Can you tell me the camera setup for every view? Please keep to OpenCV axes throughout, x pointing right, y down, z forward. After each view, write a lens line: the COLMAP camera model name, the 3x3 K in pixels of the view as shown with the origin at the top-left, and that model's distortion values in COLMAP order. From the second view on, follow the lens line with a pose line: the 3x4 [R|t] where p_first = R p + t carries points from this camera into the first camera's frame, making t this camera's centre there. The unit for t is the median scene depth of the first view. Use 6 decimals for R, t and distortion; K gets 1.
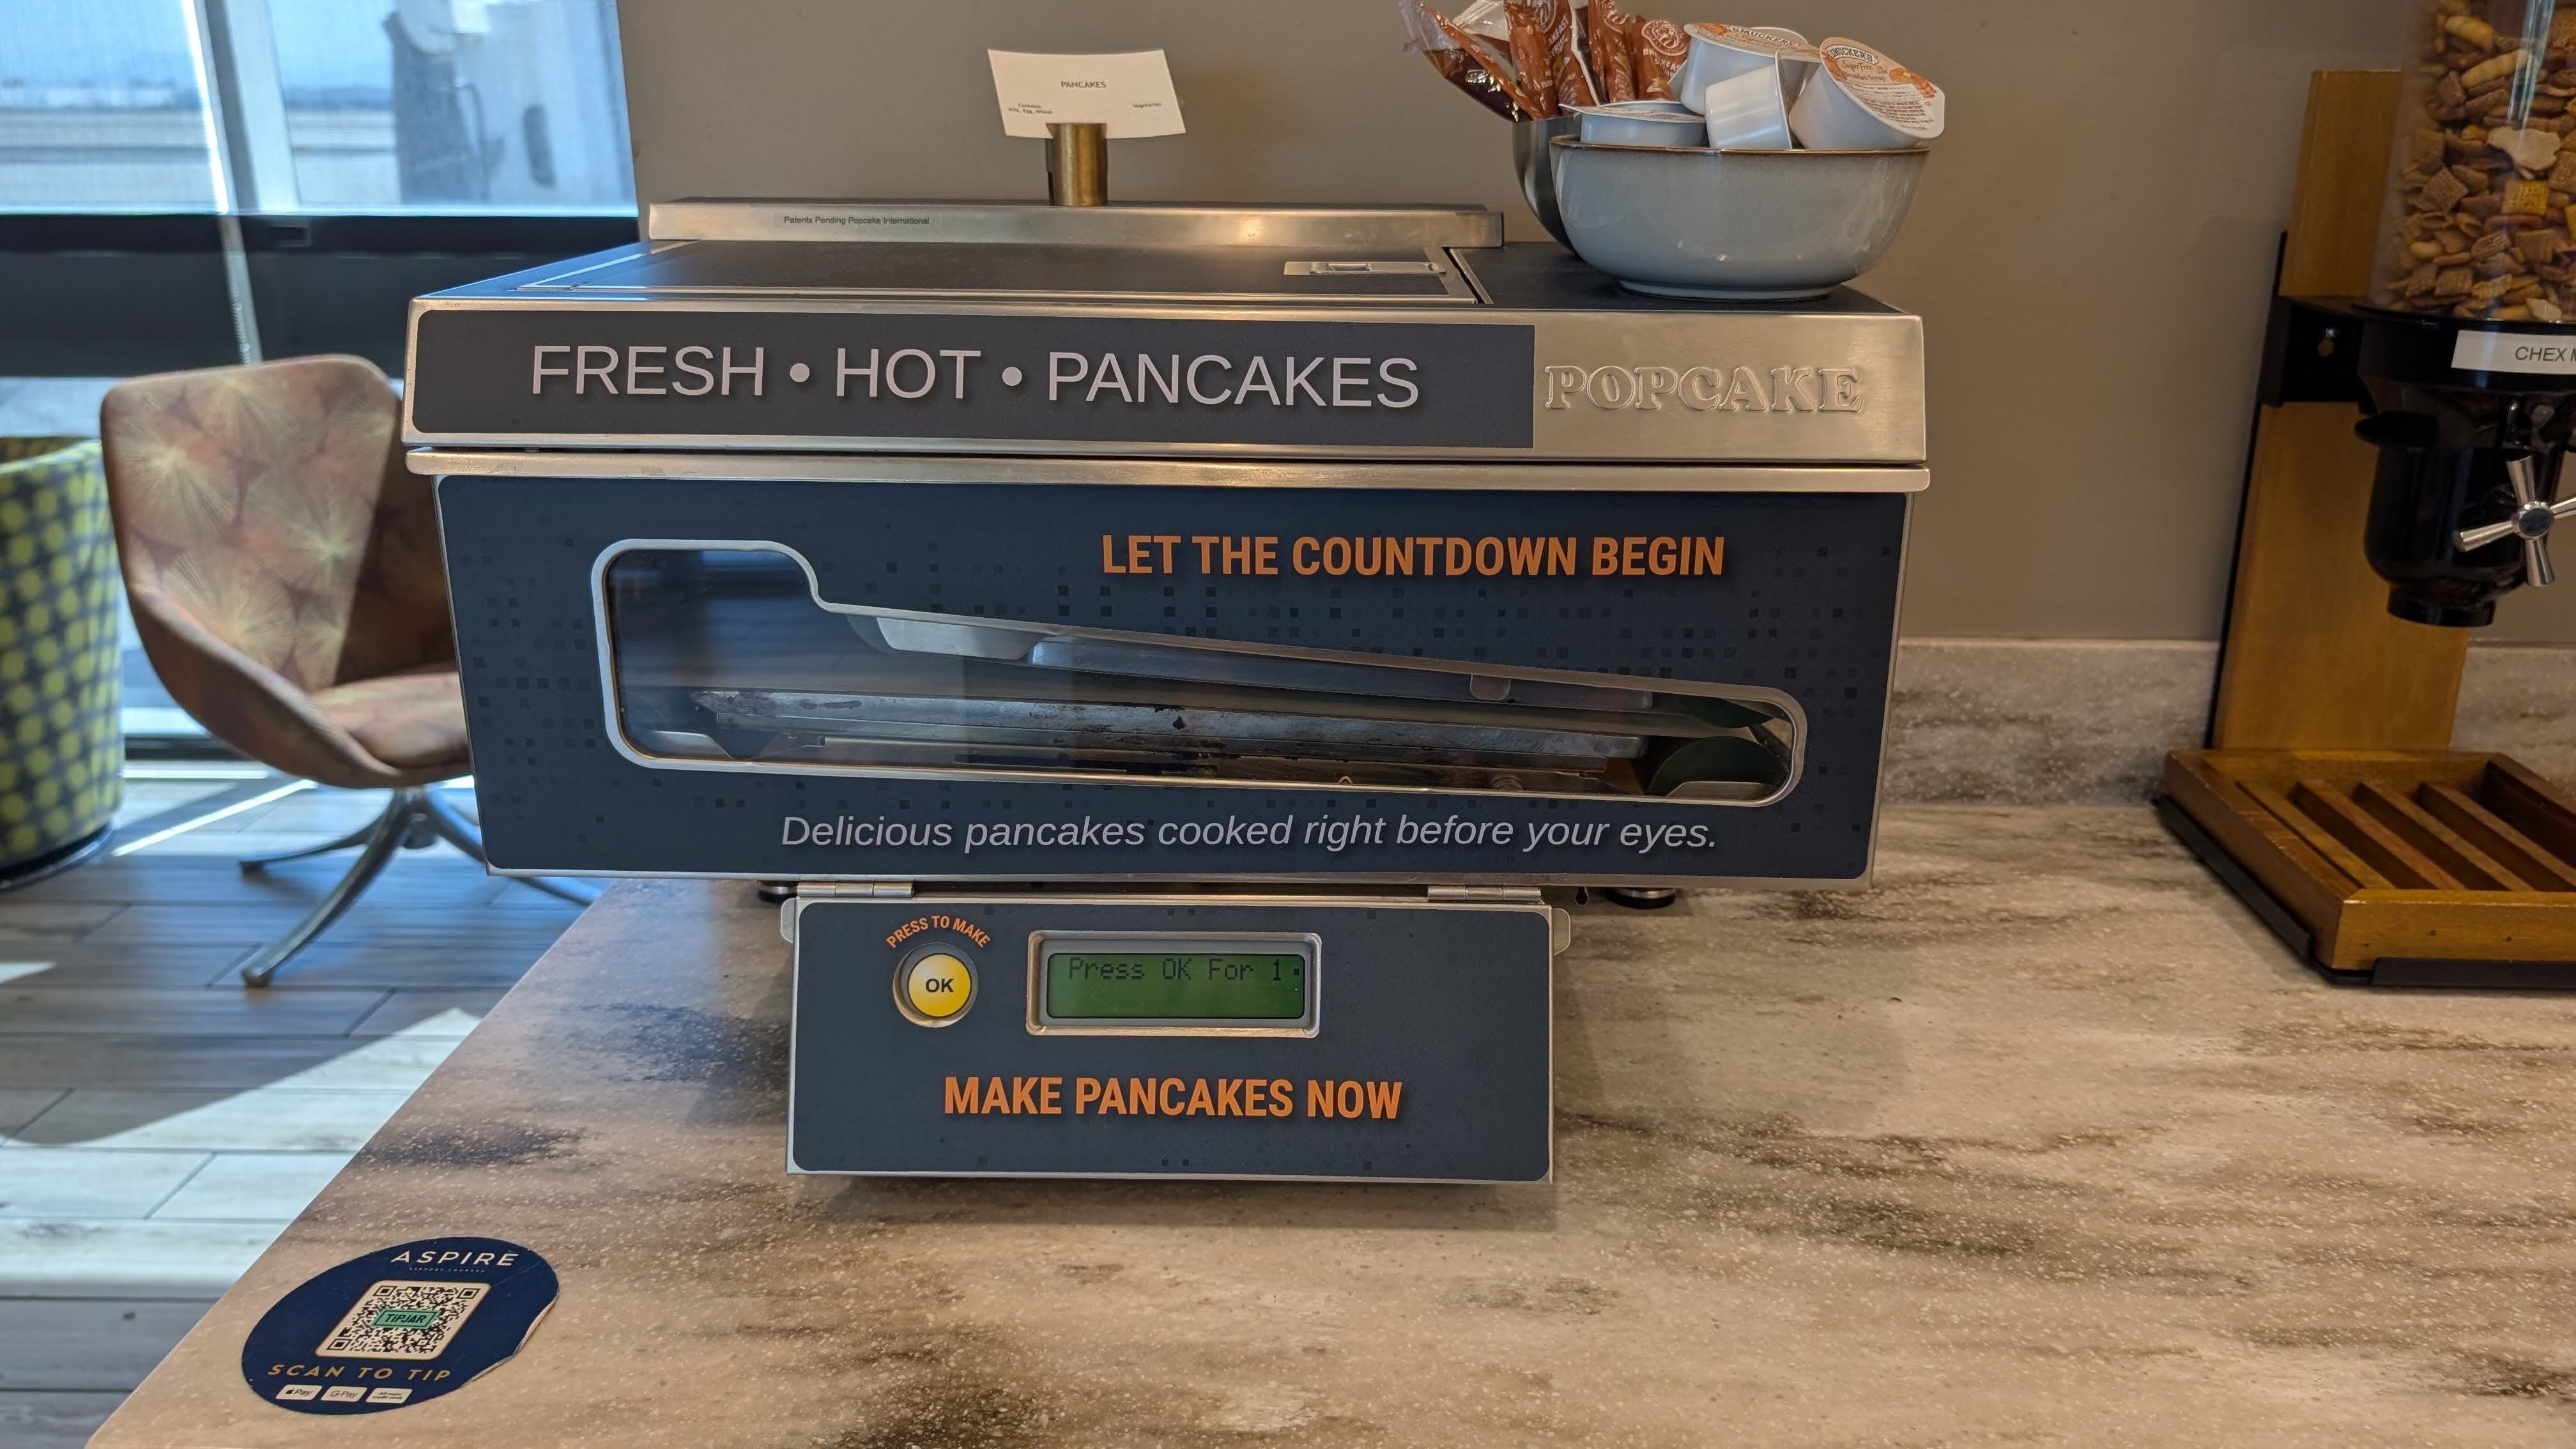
lens RADIAL K [[1880.7, 0, 1292.3], [0, 1880.7, 724.8], [0, 0, 1]] dist [-0.008409, -0.003061]
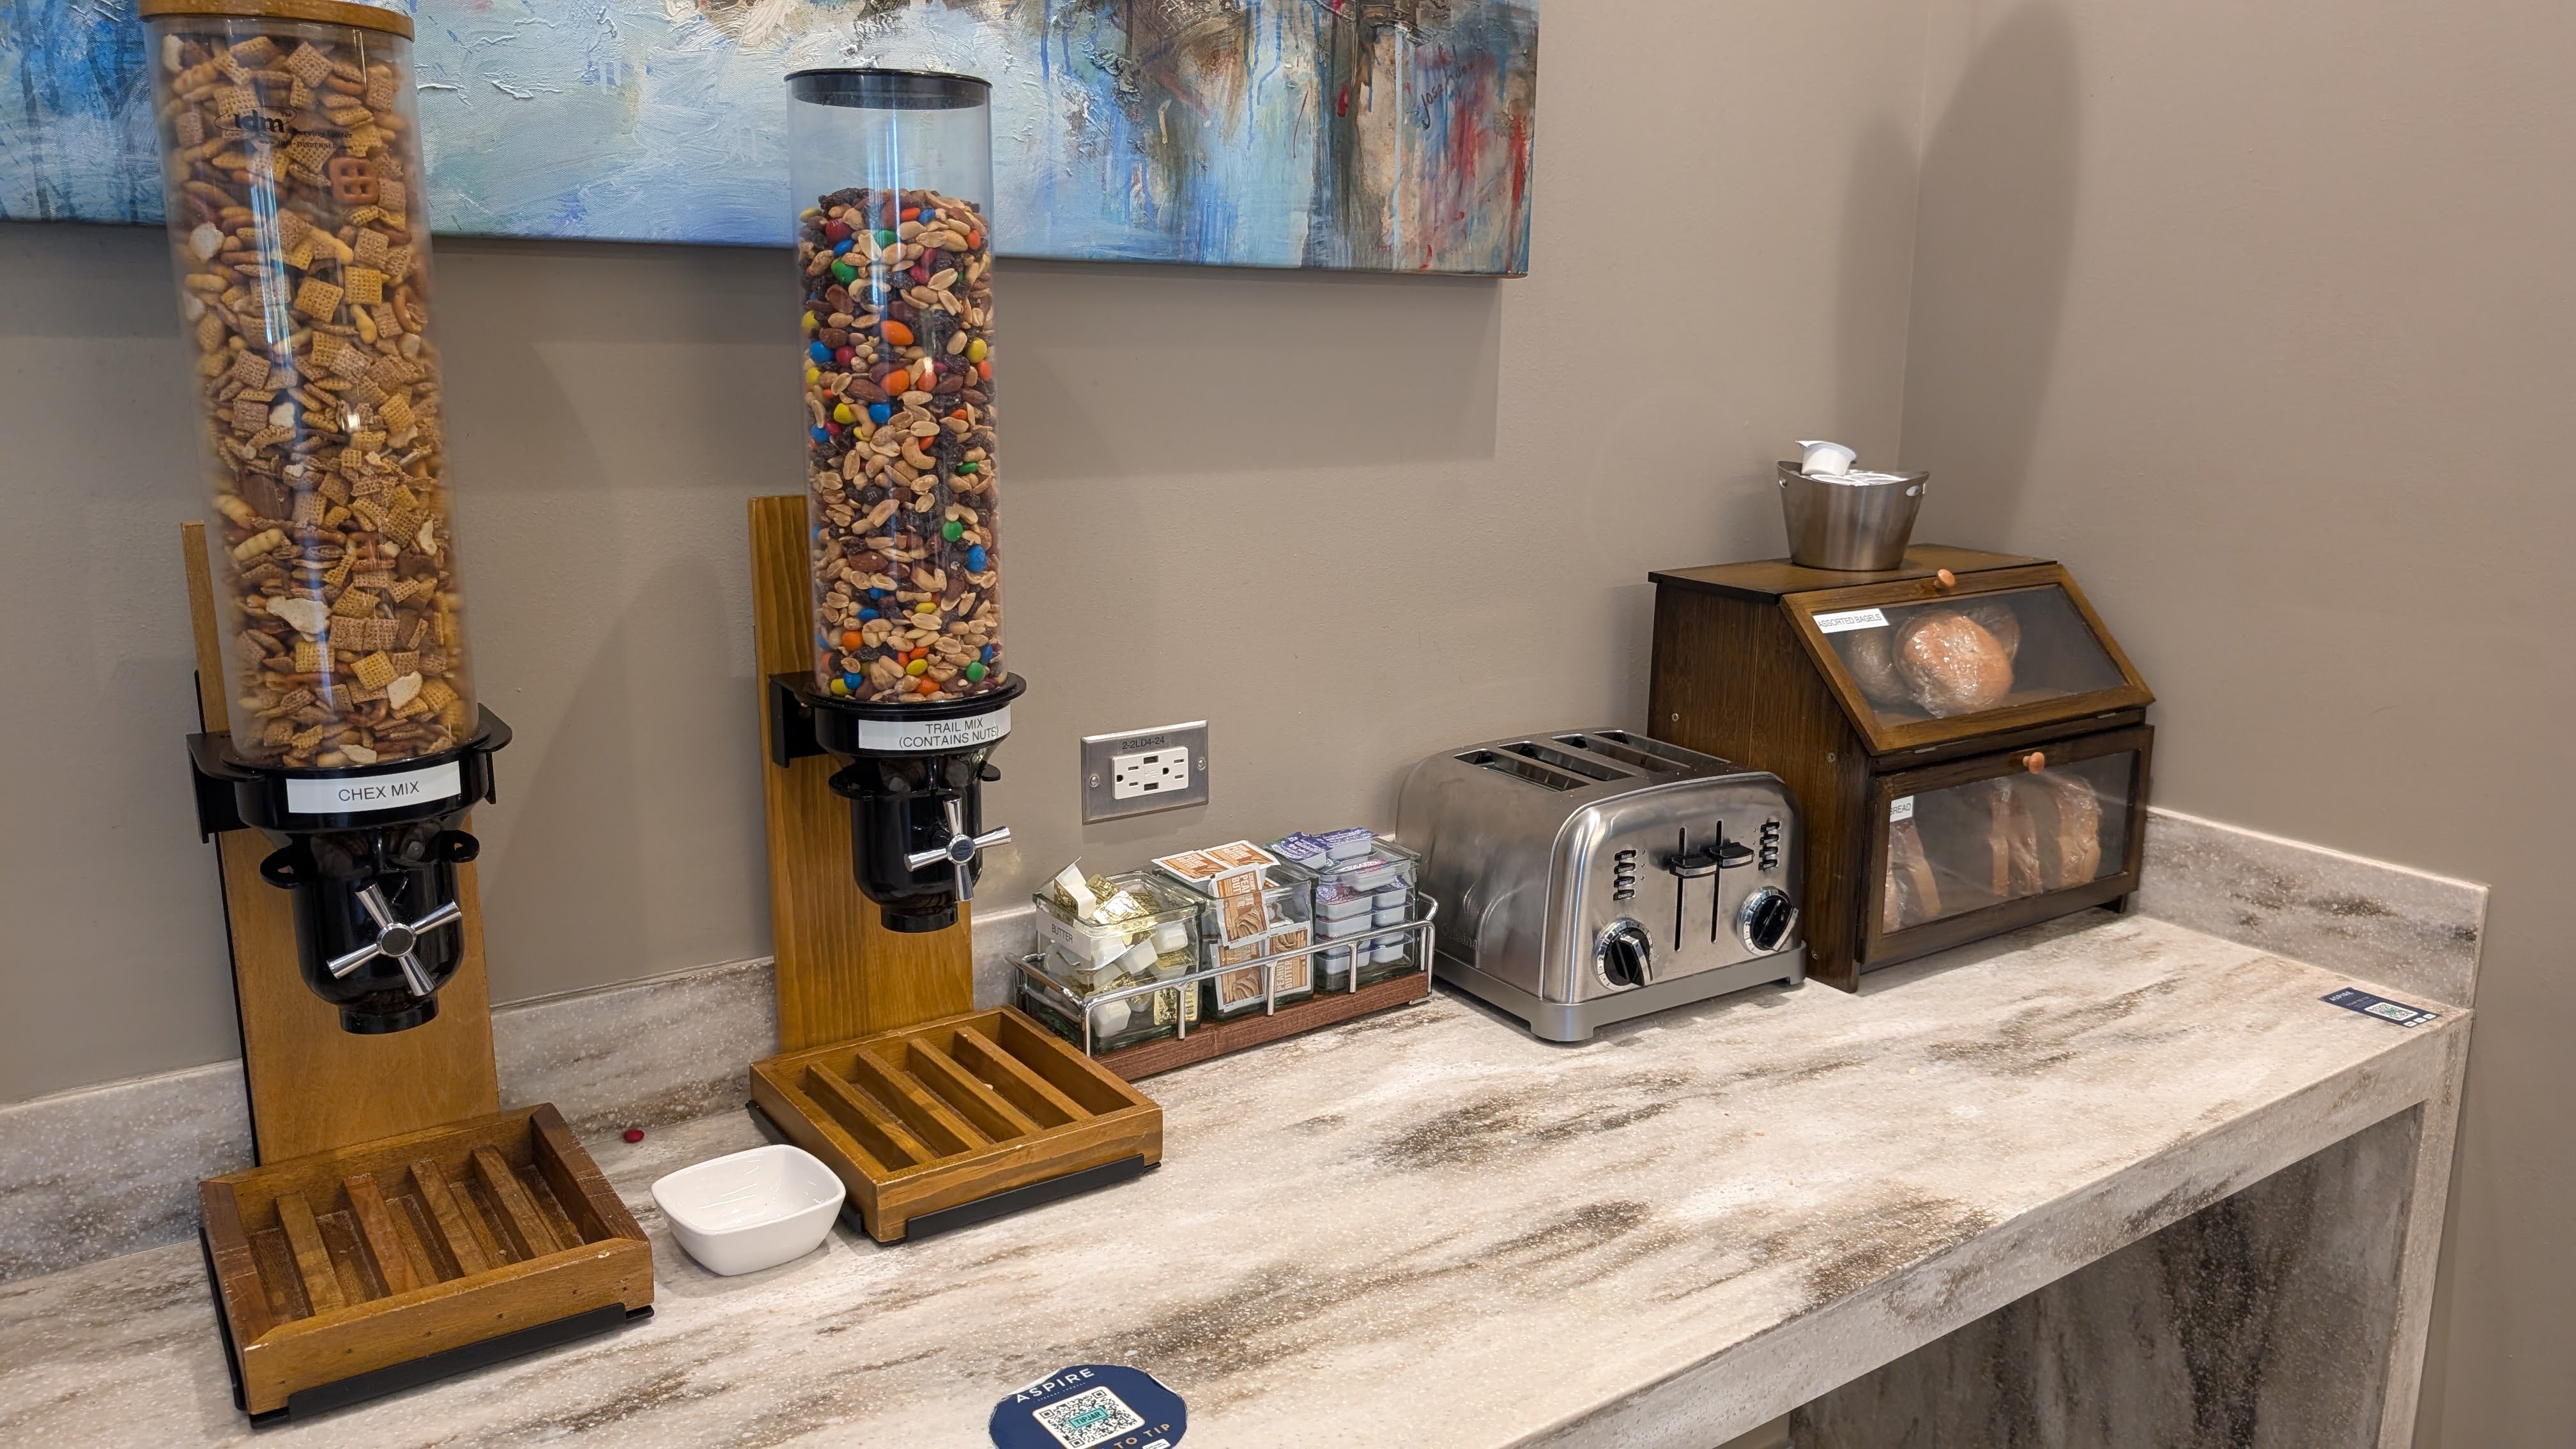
lens RADIAL K [[1880.7, 0, 1290.7], [0, 1880.7, 721.2], [0, 0, 1]] dist [-0.008409, -0.003061]
pose [[0.794279, -0.119739, 0.595637, 0.366057], [0.183793, 0.981806, -0.047717, -0.071758], [-0.579087, 0.147375, 0.801835, -0.156847]]
